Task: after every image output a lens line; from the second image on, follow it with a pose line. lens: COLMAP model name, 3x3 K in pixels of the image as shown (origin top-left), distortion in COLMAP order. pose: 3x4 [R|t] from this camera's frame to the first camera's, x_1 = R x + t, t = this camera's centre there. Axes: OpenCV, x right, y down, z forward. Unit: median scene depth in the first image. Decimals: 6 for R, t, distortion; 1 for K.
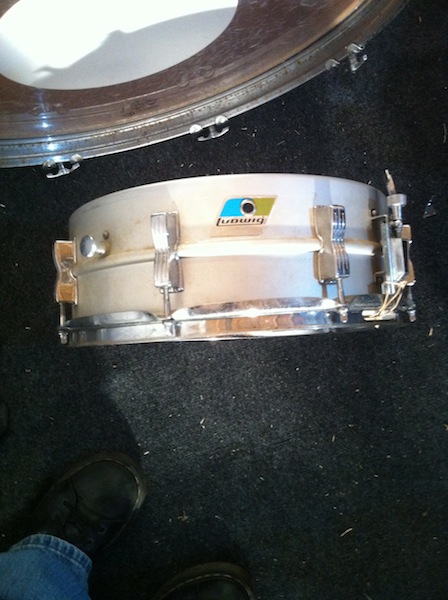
lens RADIAL K [[567.5, 0, 224.0], [0, 567.5, 300.0], [0, 0, 1]] dist [0.102676, -0.316112]
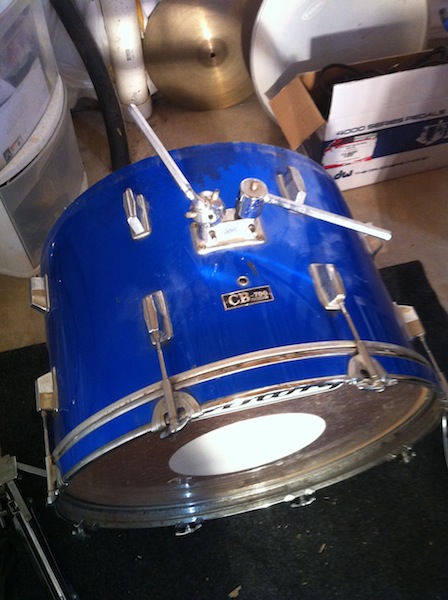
lens RADIAL K [[567.5, 0, 224.0], [0, 567.5, 300.0], [0, 0, 1]] dist [0.102676, -0.316112]
pose [[0.996050, -0.017803, -0.086991, -0.078786], [-0.036063, 0.814142, -0.579545, 0.101979], [0.081141, 0.580393, 0.810284, -0.357647]]
